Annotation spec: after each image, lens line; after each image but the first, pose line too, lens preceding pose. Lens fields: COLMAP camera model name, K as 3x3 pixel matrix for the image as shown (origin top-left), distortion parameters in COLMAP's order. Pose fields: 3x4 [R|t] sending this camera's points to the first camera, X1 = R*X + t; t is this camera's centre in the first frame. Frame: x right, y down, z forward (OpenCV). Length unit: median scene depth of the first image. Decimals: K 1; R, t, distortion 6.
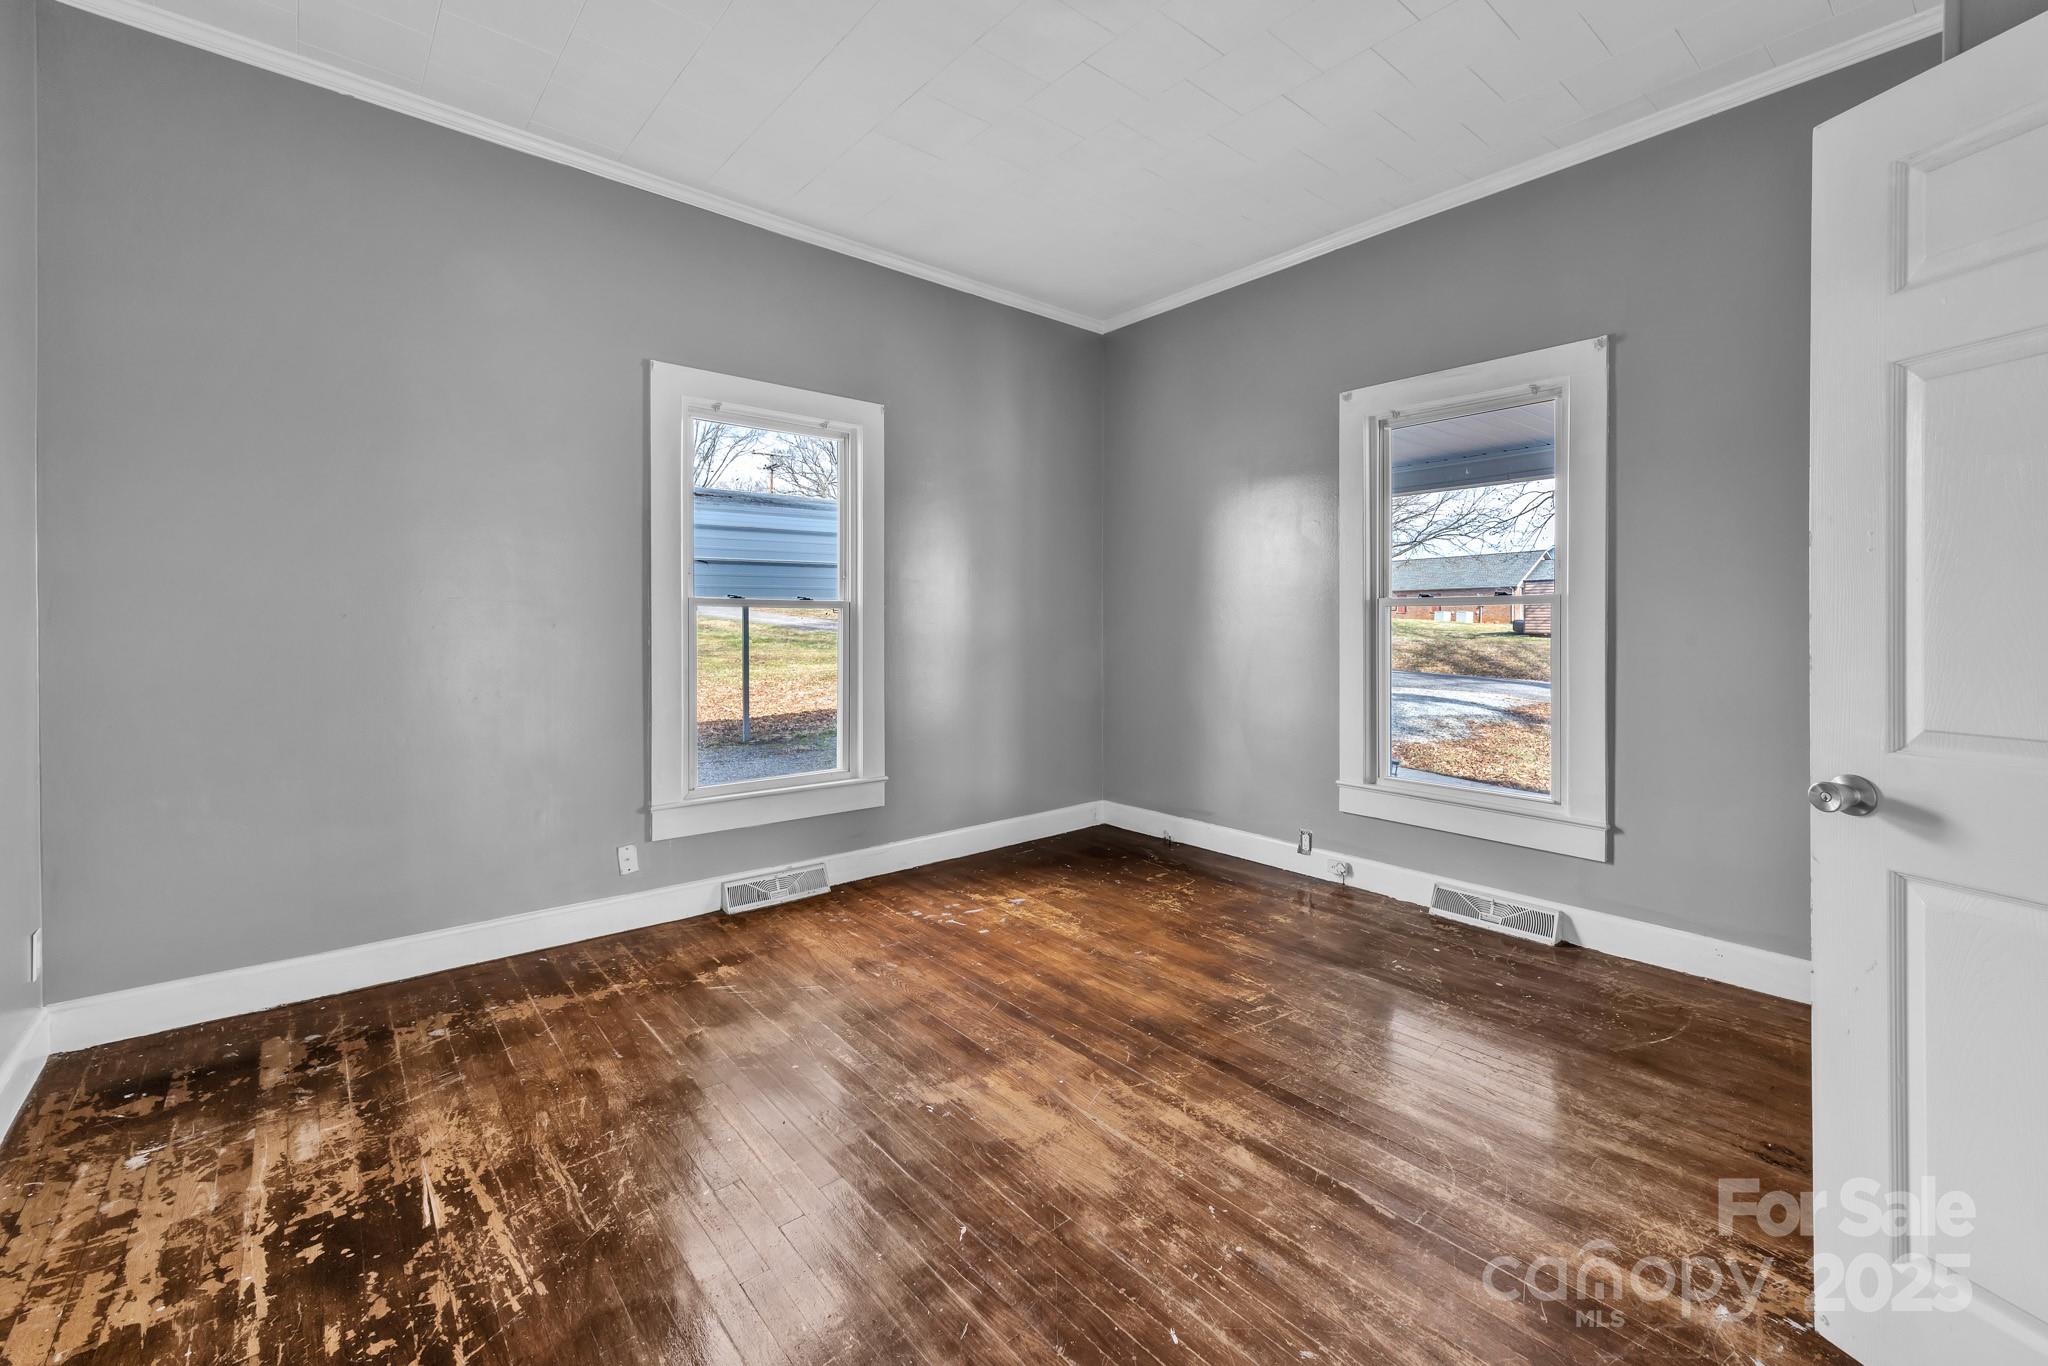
lens RADIAL K [[865.6, 0, 1065.1], [0, 865.6, 631.1], [0, 0, 1]] dist [0.007045, -0.000778]
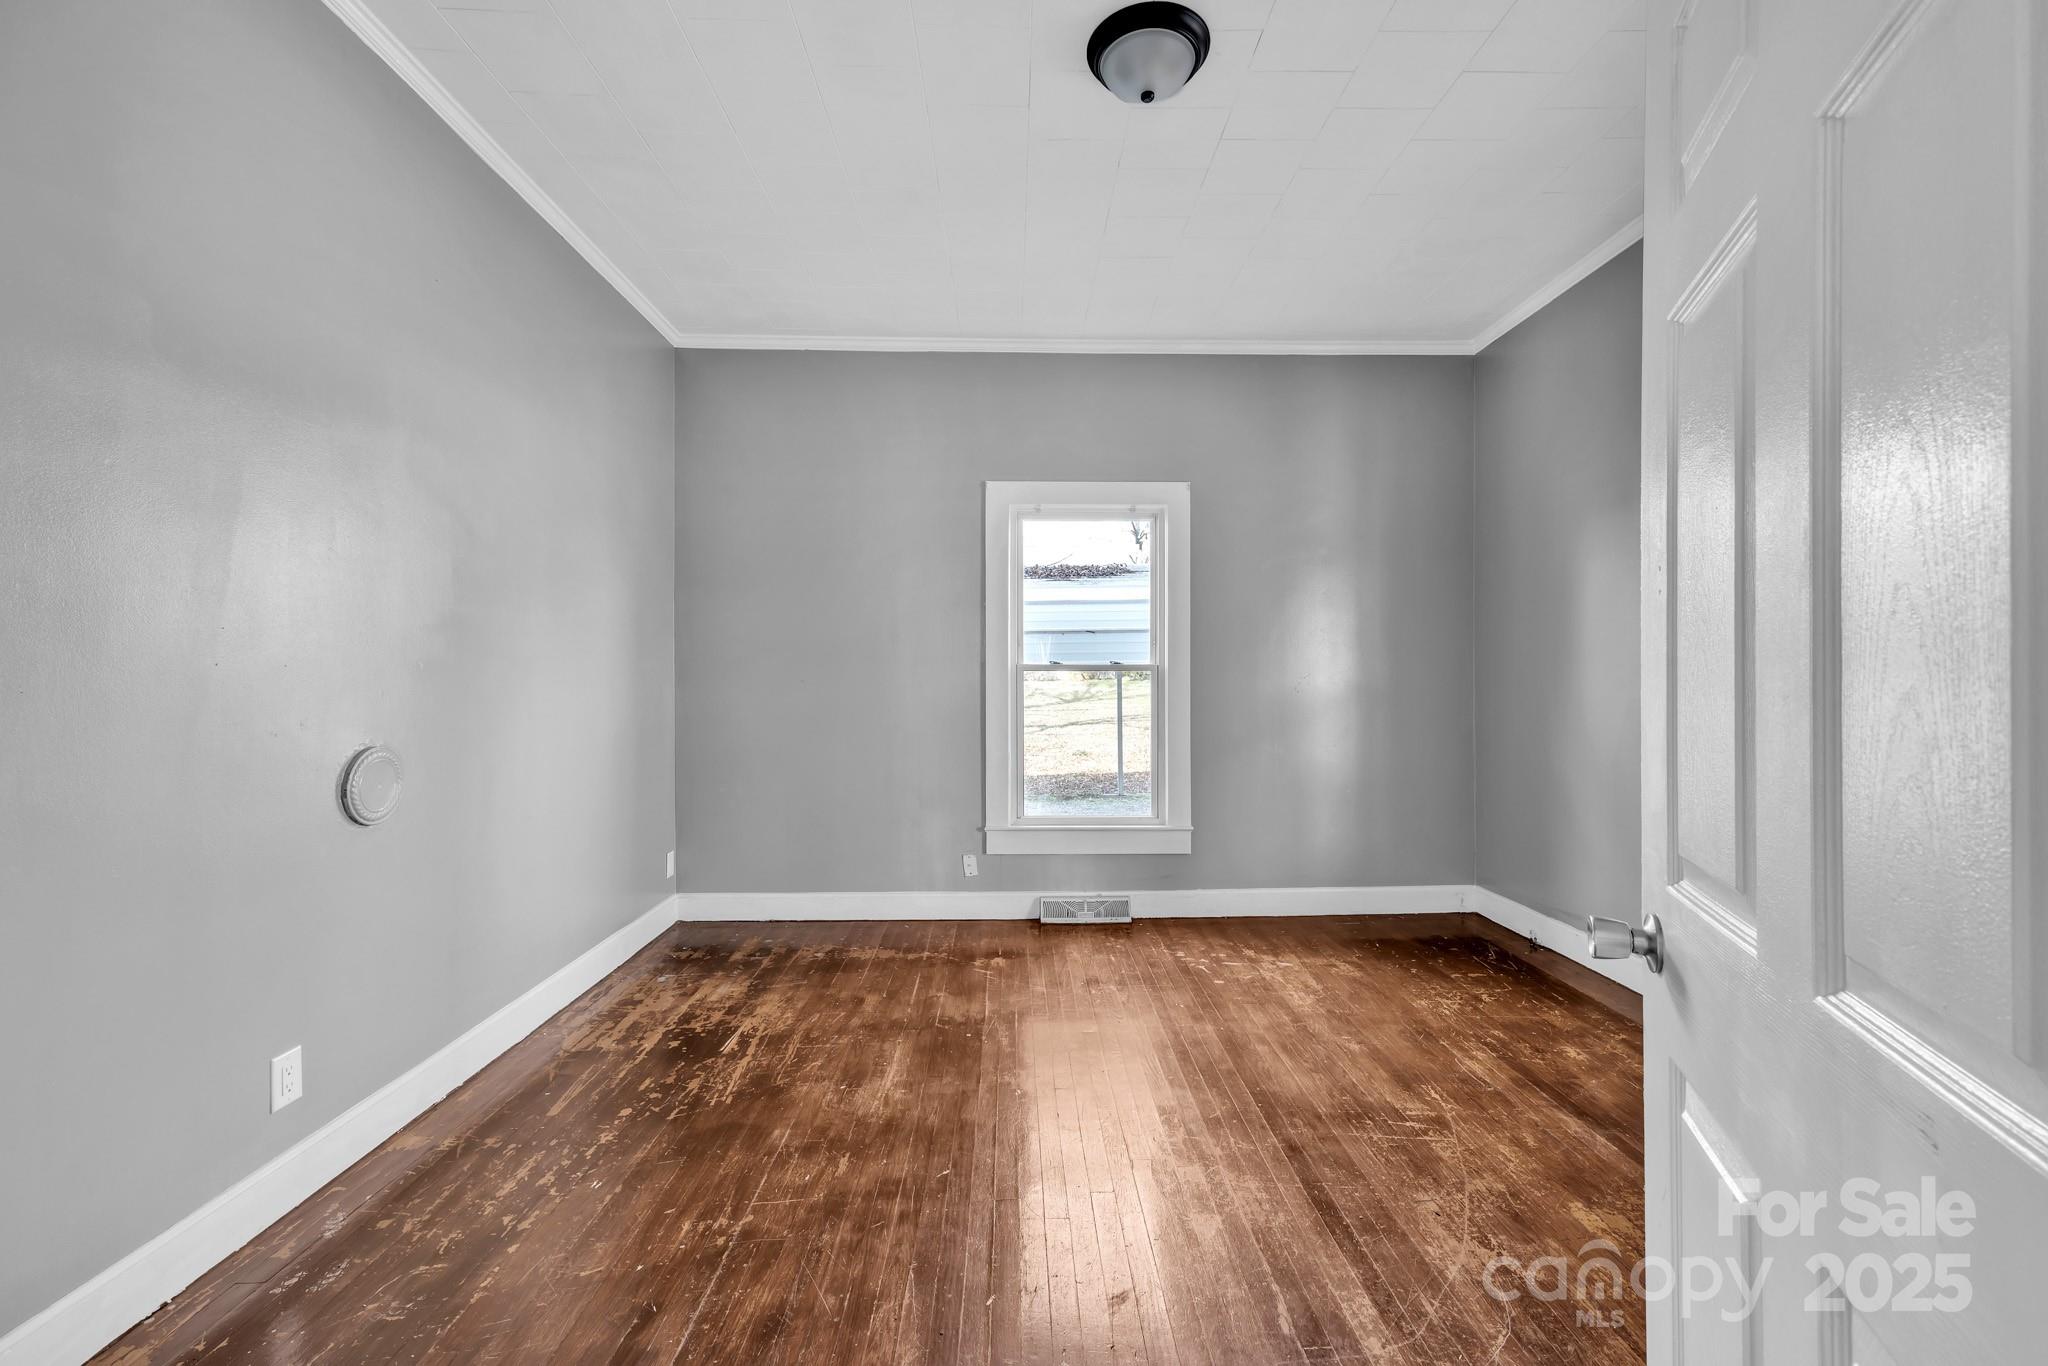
lens RADIAL K [[865.6, 0, 1032.5], [0, 865.6, 681.0], [0, 0, 1]] dist [0.007045, -0.000778]
pose [[0.762404, -0.001995, -0.647098, 0.546227], [-0.002959, 0.999974, -0.006569, -0.008263], [0.647094, 0.006923, 0.762379, 0.082698]]
